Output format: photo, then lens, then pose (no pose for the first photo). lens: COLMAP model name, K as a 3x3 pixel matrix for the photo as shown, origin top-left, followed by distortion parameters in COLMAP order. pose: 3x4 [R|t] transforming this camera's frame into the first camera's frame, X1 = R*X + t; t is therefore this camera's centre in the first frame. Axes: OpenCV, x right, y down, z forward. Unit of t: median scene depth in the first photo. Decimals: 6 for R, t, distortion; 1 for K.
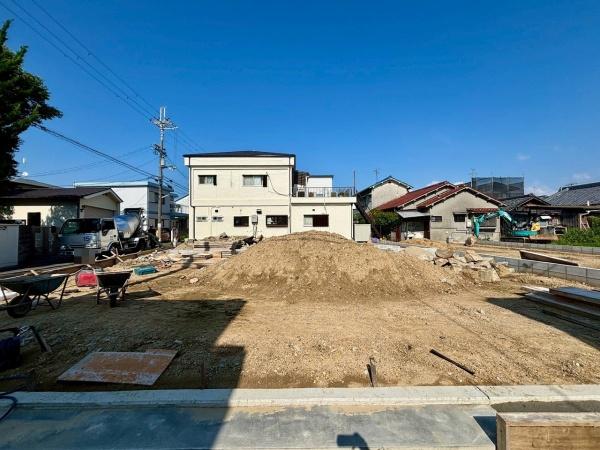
lens RADIAL K [[243.2, 0, 300.3], [0, 243.2, 225.6], [0, 0, 1]] dist [0.000547, -0.000020]
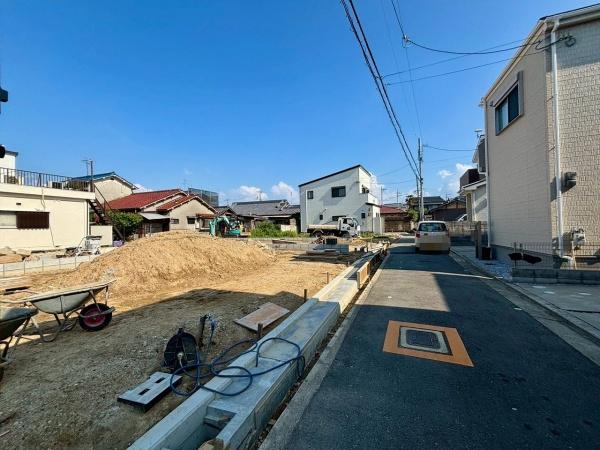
lens RADIAL K [[243.2, 0, 299.3], [0, 243.2, 223.5], [0, 0, 1]] dist [0.000547, -0.000020]
pose [[0.392978, 0.013302, 0.919452, -0.259015], [0.003872, 0.999863, -0.016120, 0.003575], [-0.919540, 0.009895, 0.392872, 0.025379]]
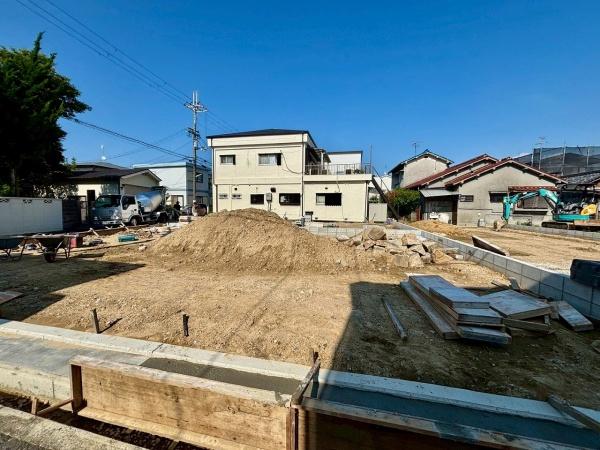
lens RADIAL K [[243.2, 0, 300.5], [0, 243.2, 225.6], [0, 0, 1]] dist [0.000547, -0.000020]
pose [[0.974852, 0.035048, -0.220081, 0.176084], [-0.015347, 0.995769, 0.090598, -0.001036], [0.222325, -0.084943, 0.971265, 0.008557]]
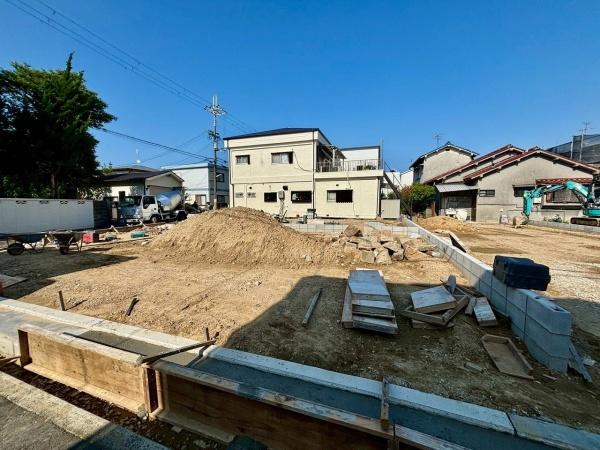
lens RADIAL K [[243.2, 0, 300.5], [0, 243.2, 226.1], [0, 0, 1]] dist [0.000547, -0.000020]
pose [[0.943418, 0.036261, -0.329616, 0.246283], [-0.001478, 0.994453, 0.105169, -0.002761], [0.331601, -0.098731, 0.938239, 0.013074]]
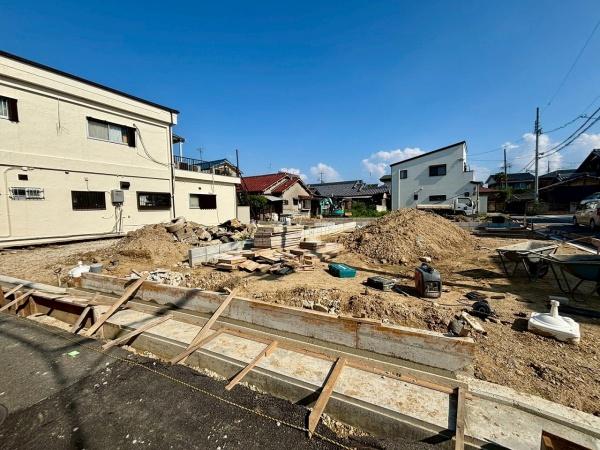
lens RADIAL K [[243.2, 0, 299.5], [0, 243.2, 225.1], [0, 0, 1]] dist [0.000547, -0.000020]
pose [[0.538851, -0.058812, 0.840346, -0.461004], [0.007799, 0.997866, 0.064835, 0.008242], [-0.842365, -0.028382, 0.538160, 0.278379]]
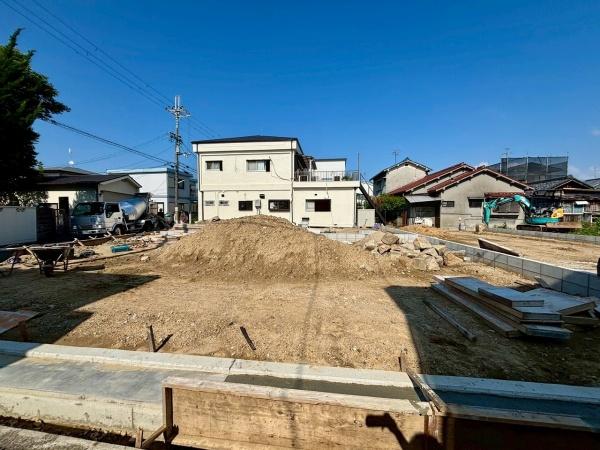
lens RADIAL K [[243.2, 0, 300.5], [0, 243.2, 225.6], [0, 0, 1]] dist [0.000547, -0.000020]
pose [[0.991229, 0.015950, -0.131191, 0.126341], [-0.007630, 0.997941, 0.063680, -0.000023], [0.131937, -0.062120, 0.989310, 0.001099]]
